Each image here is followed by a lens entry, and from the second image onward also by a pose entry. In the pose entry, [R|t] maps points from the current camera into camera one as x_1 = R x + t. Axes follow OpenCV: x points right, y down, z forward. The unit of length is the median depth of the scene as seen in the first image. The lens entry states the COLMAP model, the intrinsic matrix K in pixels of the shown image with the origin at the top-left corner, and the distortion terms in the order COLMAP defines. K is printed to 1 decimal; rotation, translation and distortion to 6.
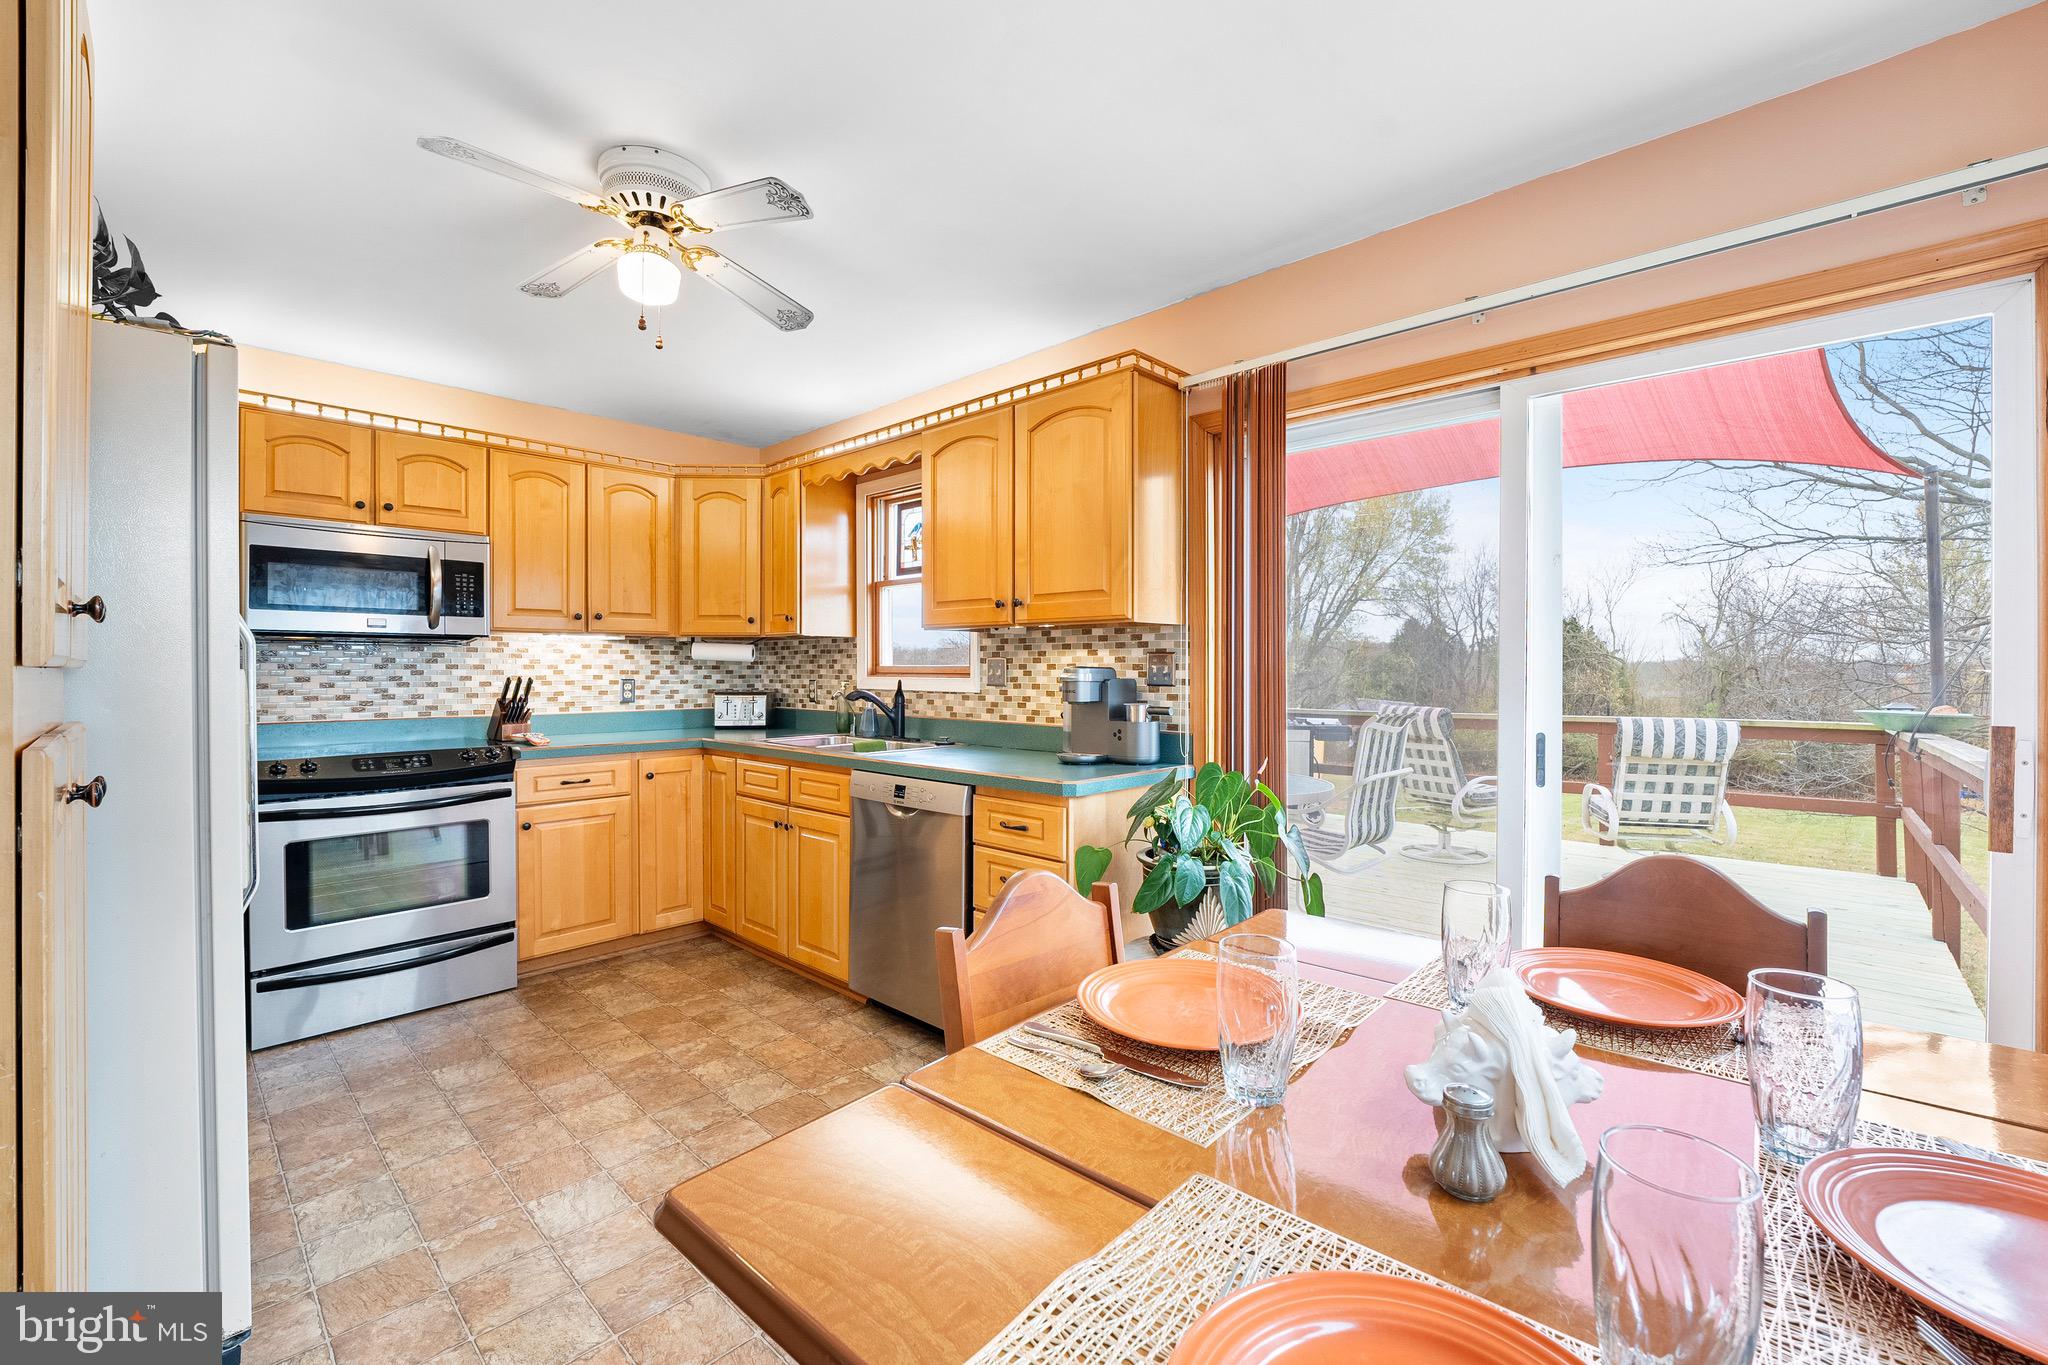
lens RADIAL K [[846.1, 0, 1029.3], [0, 846.1, 670.3], [0, 0, 1]] dist [-0.019146, 0.000050]
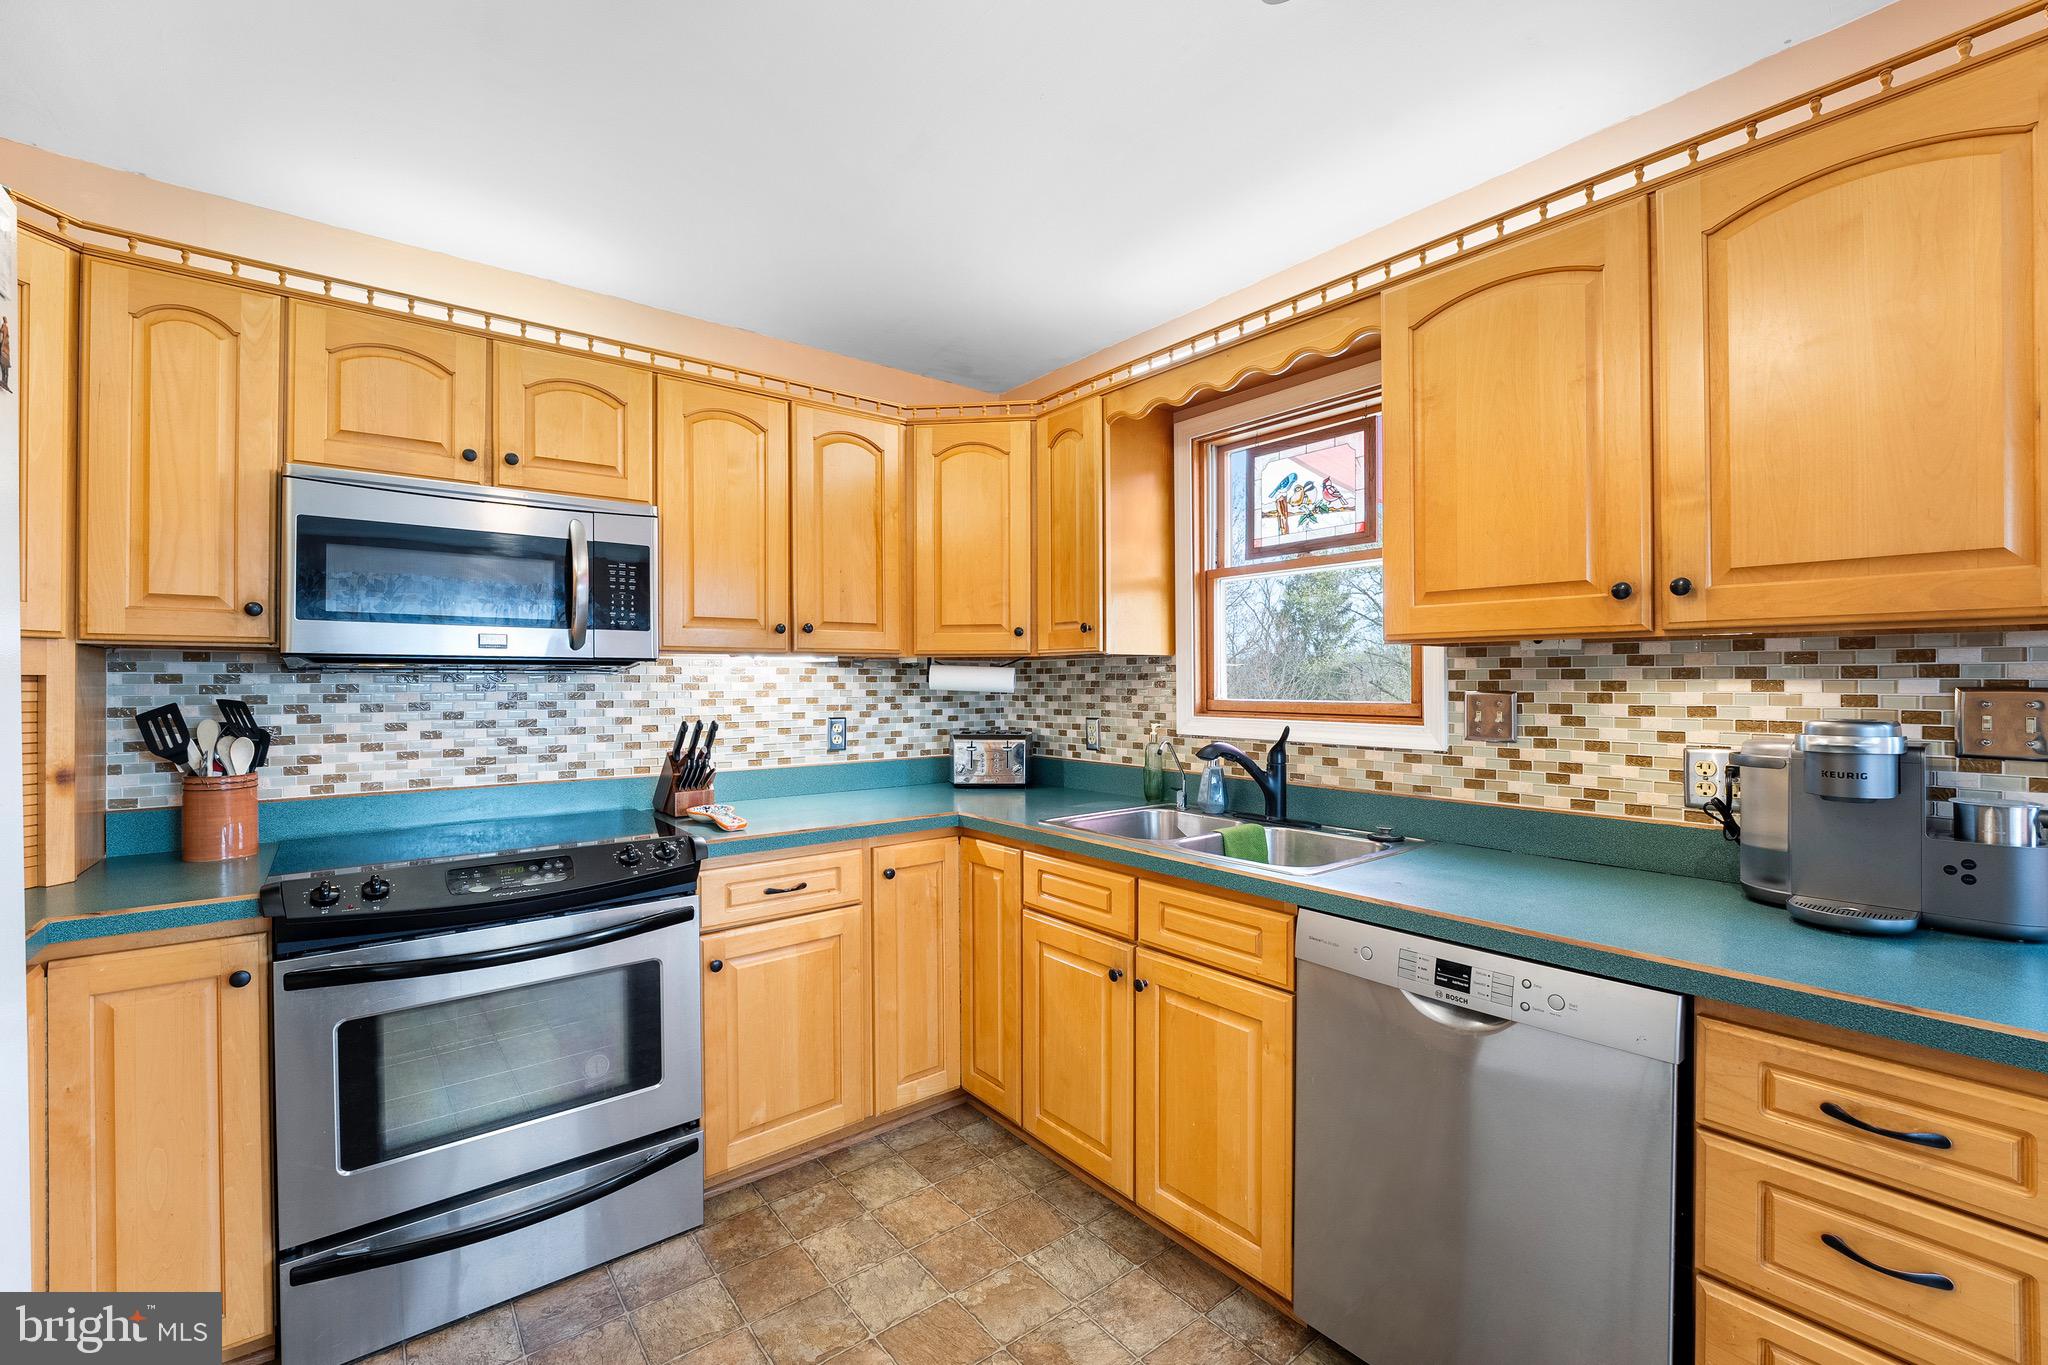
lens RADIAL K [[847.1, 0, 1025.9], [0, 847.1, 680.7], [0, 0, 1]] dist [-0.022161, 0.000195]
pose [[0.989546, -0.003484, -0.144174, -0.258273], [0.003096, 0.999991, -0.002915, -0.020804], [0.144183, 0.002438, 0.989548, 0.381786]]
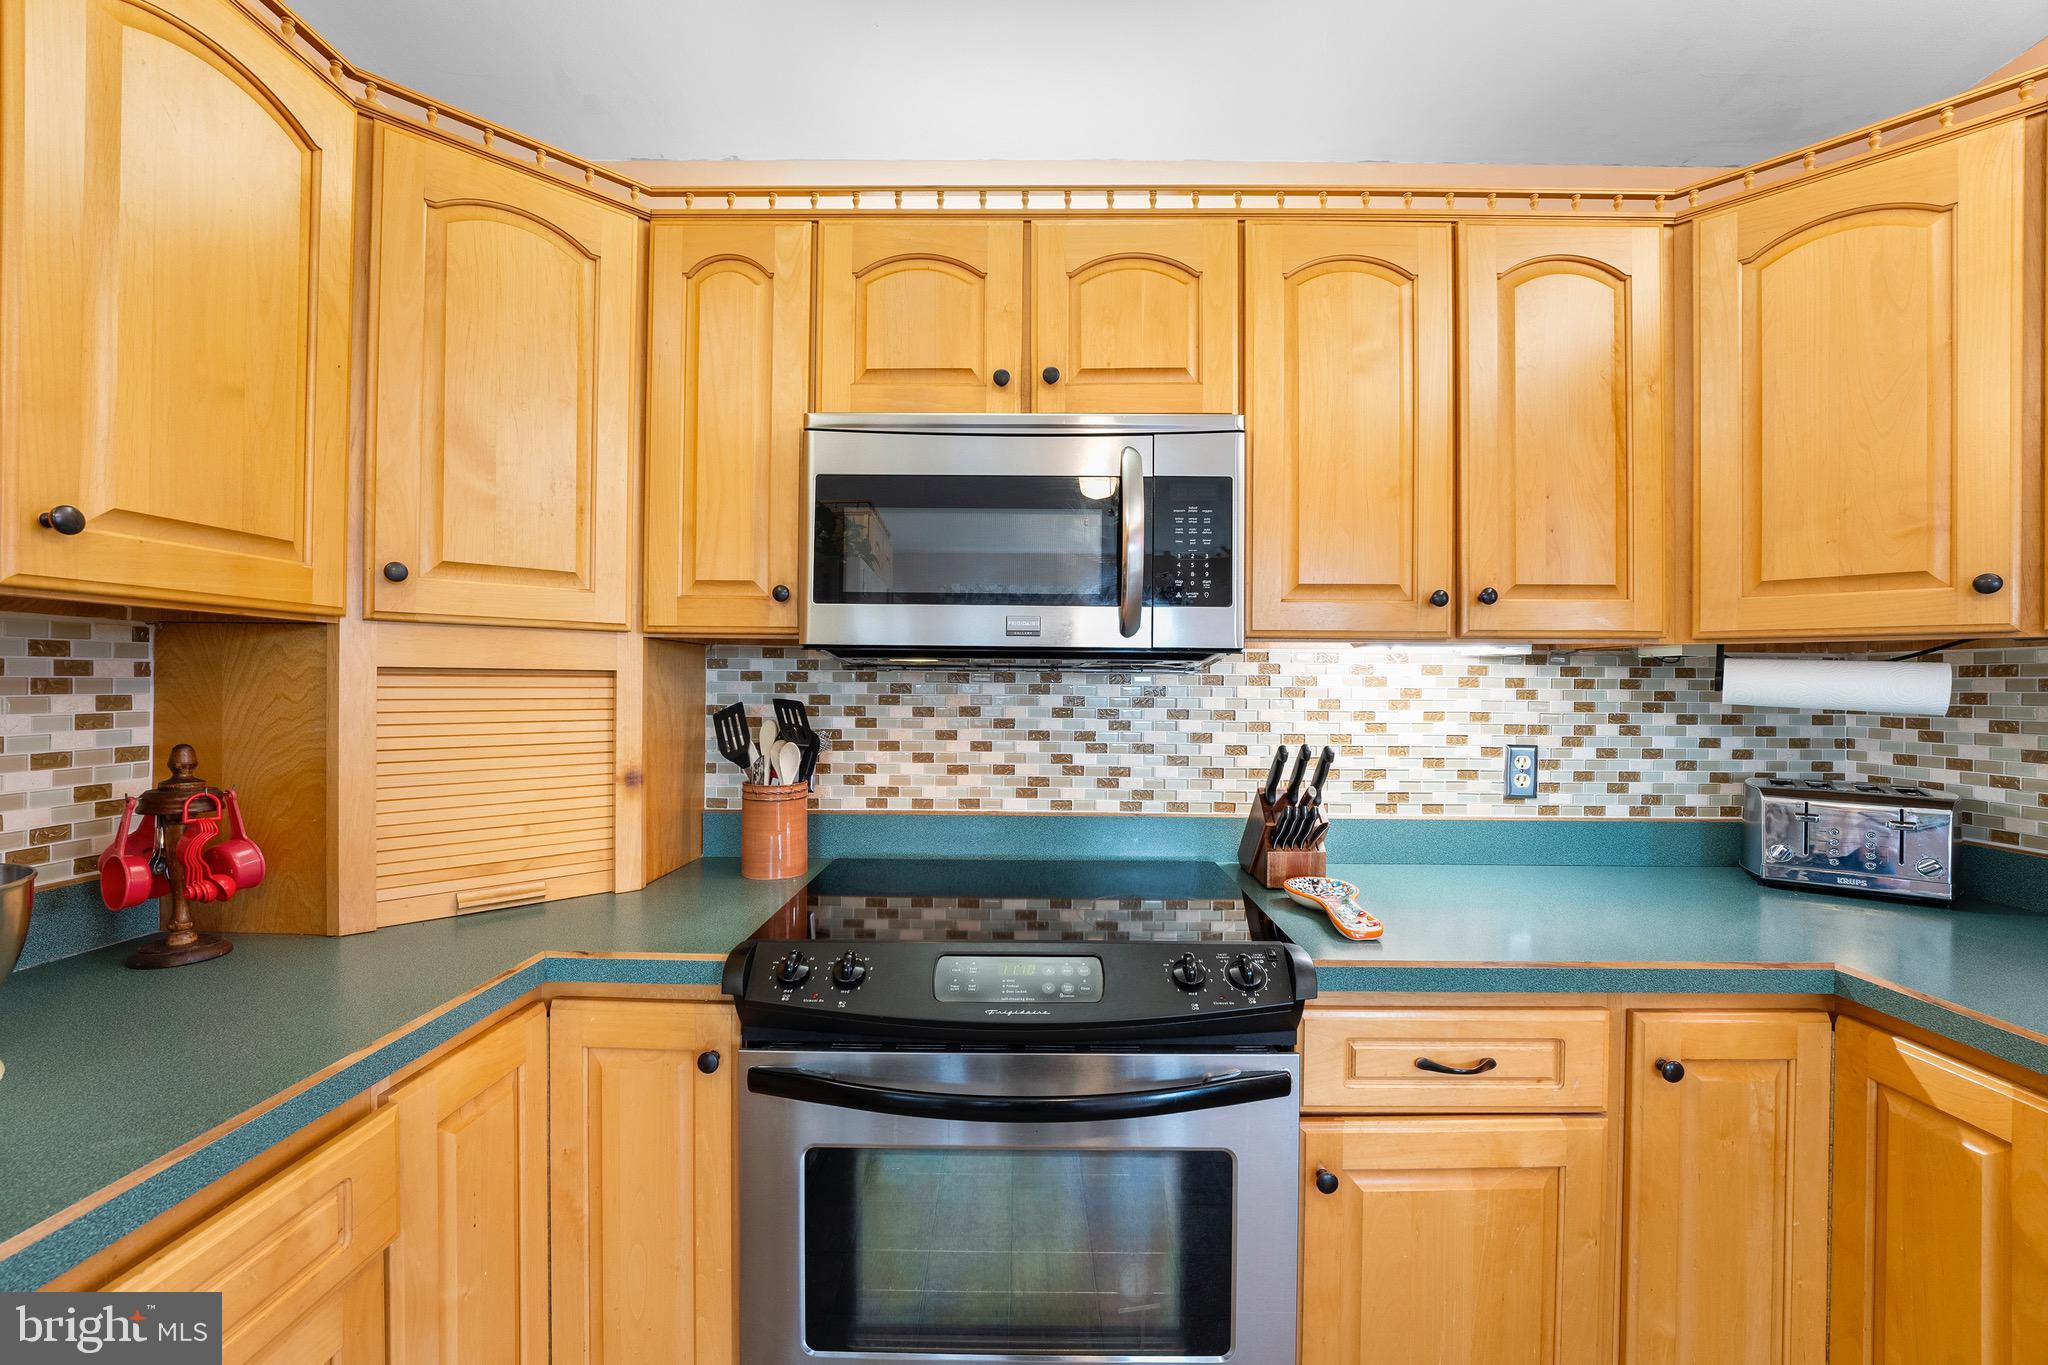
lens RADIAL K [[828.0, 0, 1023.8], [0, 828.0, 680.6], [0, 0, 1]] dist [-0.021017, 0.000344]
pose [[0.668360, 0.003475, -0.743830, -0.392589], [-0.009820, 0.999943, -0.004152, -0.021888], [0.743773, 0.010079, 0.668356, 0.616272]]
